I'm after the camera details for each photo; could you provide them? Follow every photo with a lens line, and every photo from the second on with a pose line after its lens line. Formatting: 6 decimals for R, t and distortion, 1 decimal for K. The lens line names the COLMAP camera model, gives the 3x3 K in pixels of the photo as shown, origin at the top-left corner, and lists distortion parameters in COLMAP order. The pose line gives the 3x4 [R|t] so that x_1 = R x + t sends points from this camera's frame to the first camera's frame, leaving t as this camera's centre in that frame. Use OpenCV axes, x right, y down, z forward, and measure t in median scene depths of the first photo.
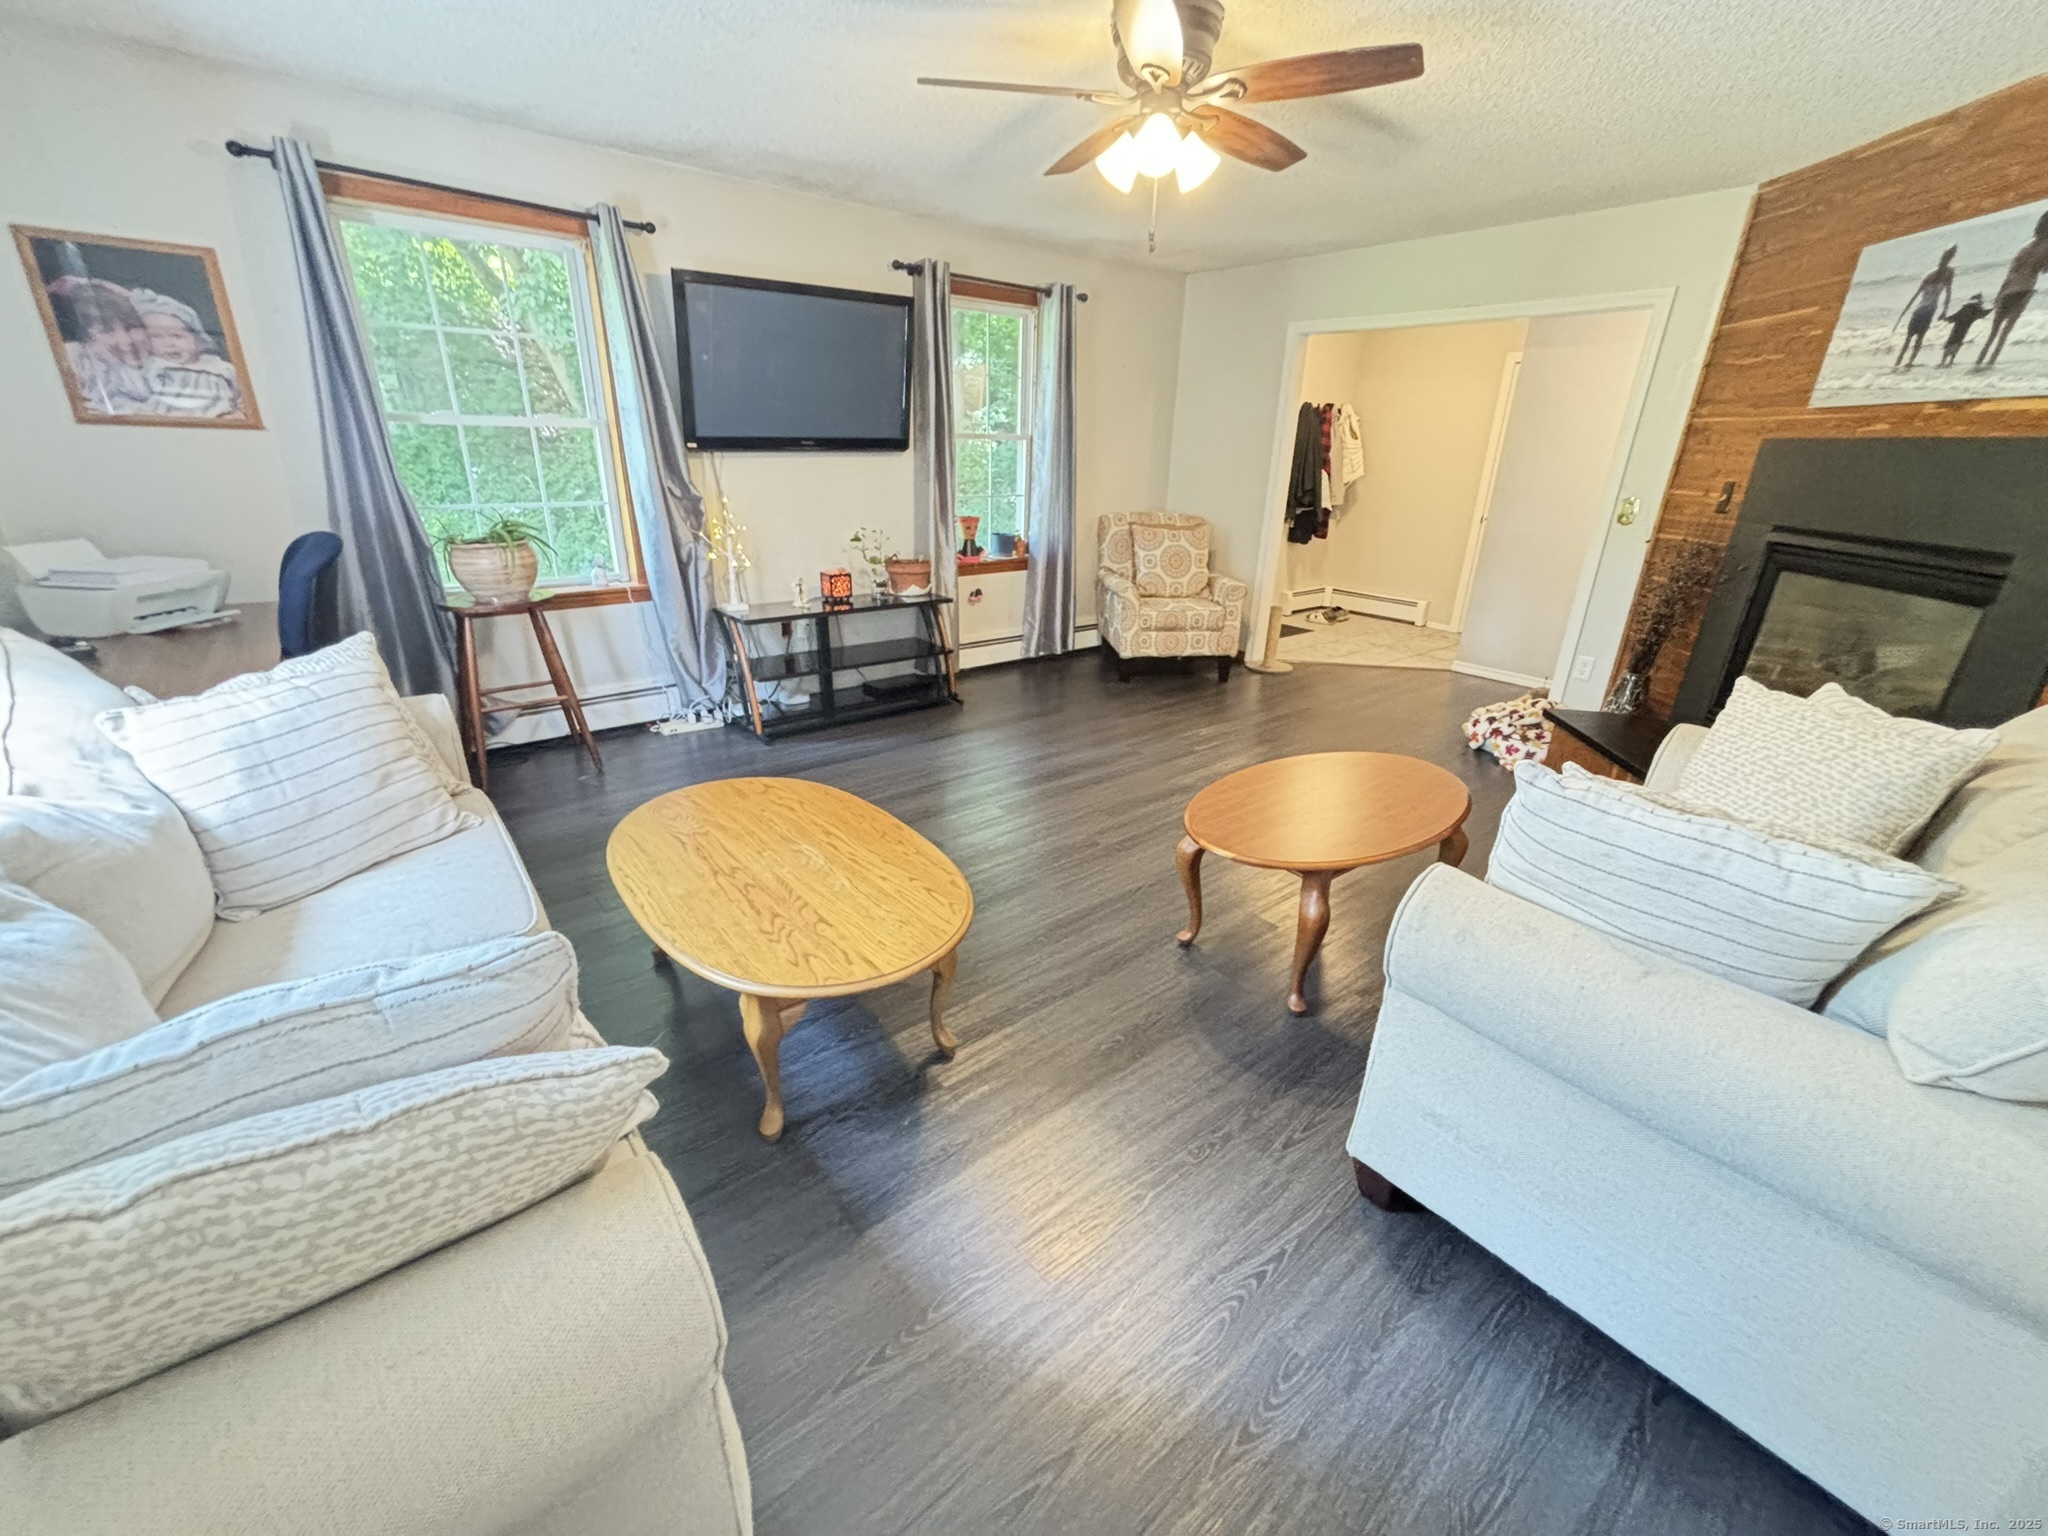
lens RADIAL K [[829.3, 0, 1003.9], [0, 829.3, 763.5], [0, 0, 1]] dist [-0.004021, -0.000636]
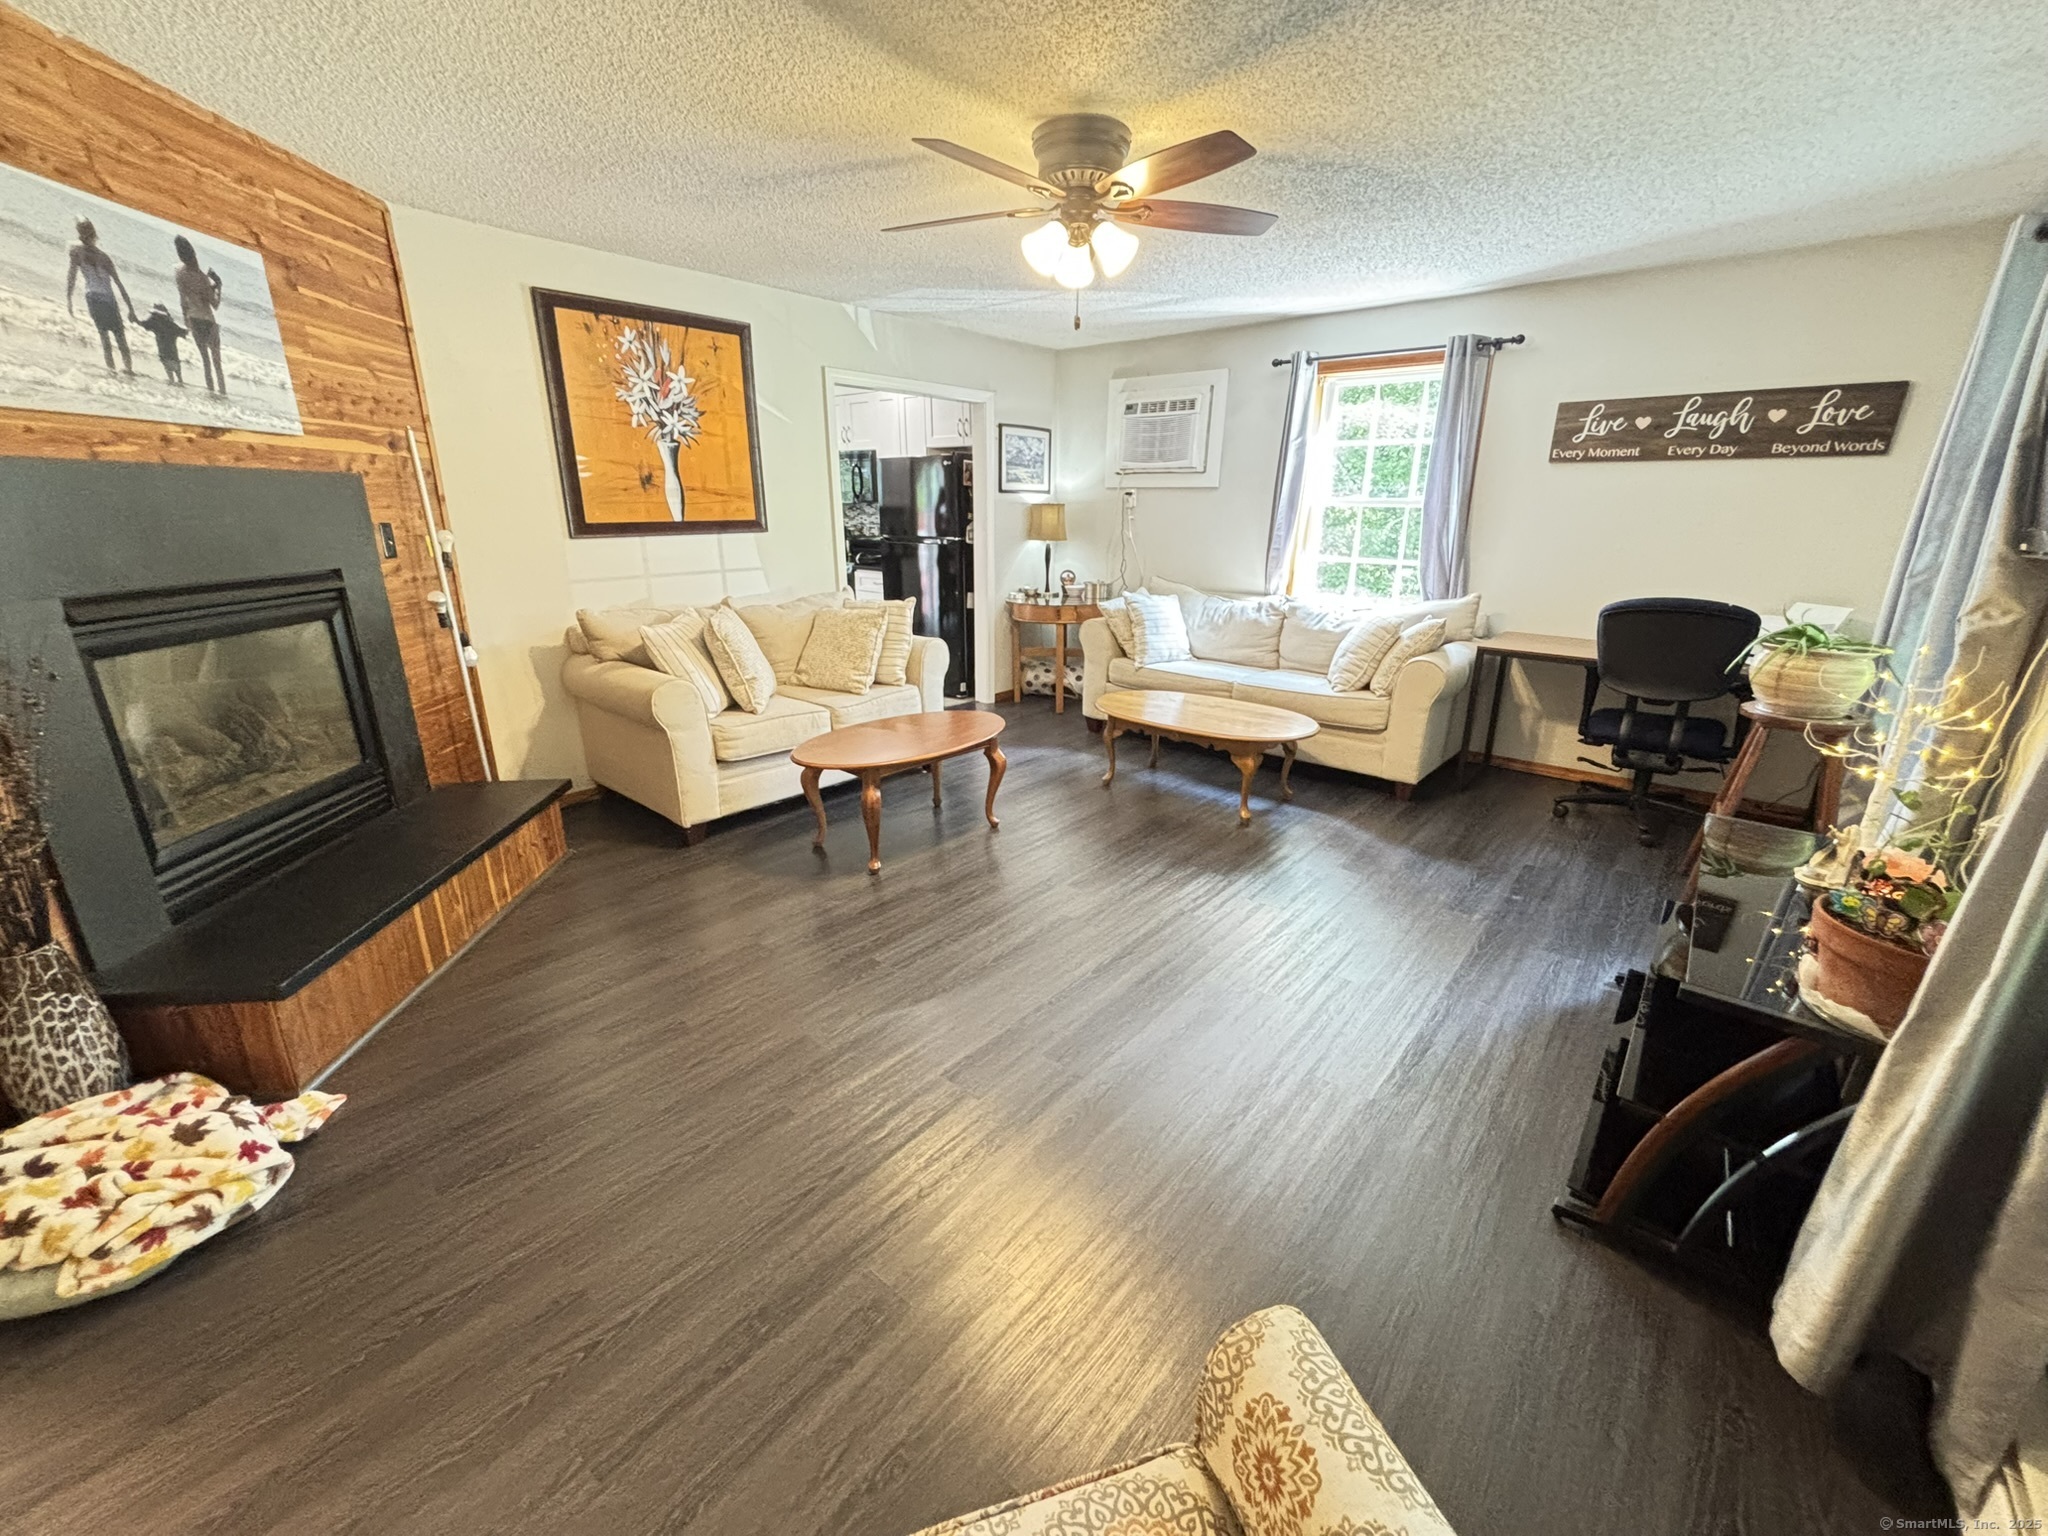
lens RADIAL K [[829.3, 0, 1032.9], [0, 829.3, 769.4], [0, 0, 1]] dist [-0.004021, -0.000636]
pose [[-0.984285, 0.019275, -0.175535, 0.242954], [-0.094255, 0.783247, 0.614525, -0.457526], [0.149332, 0.621412, -0.769121, 1.199248]]
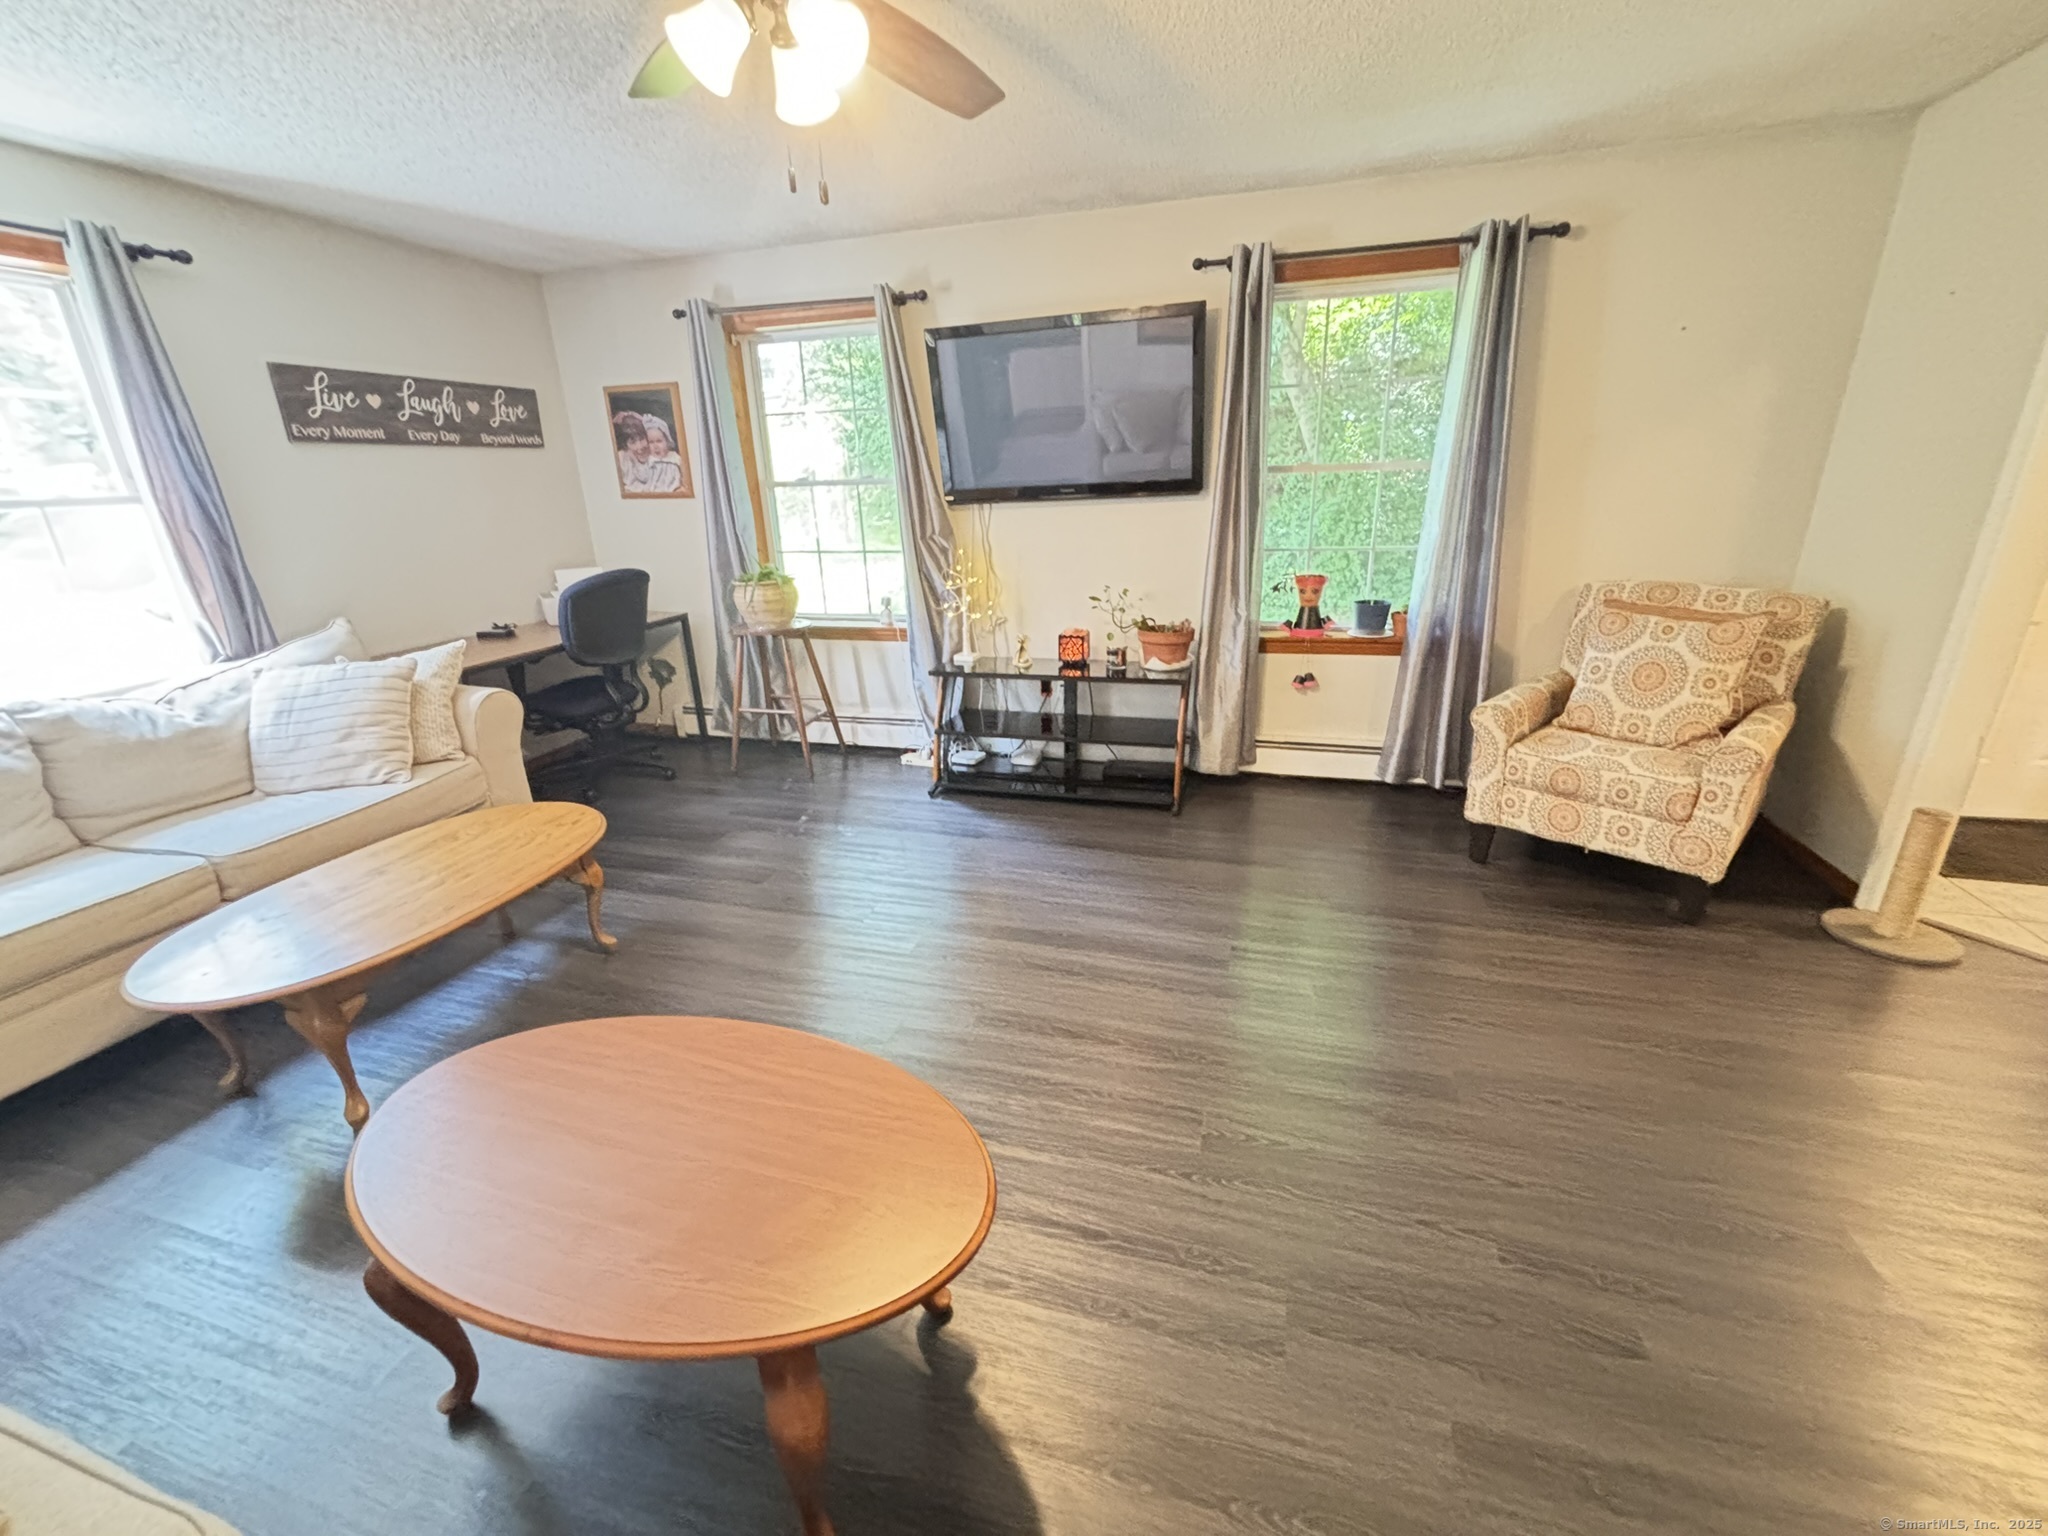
lens RADIAL K [[829.3, 0, 1038.2], [0, 829.3, 762.1], [0, 0, 1]] dist [-0.004021, -0.000636]
pose [[0.571793, 0.226822, -0.788419, 0.496521], [-0.254341, 0.962681, 0.092497, -0.166229], [0.779977, 0.147639, 0.608144, 0.443370]]
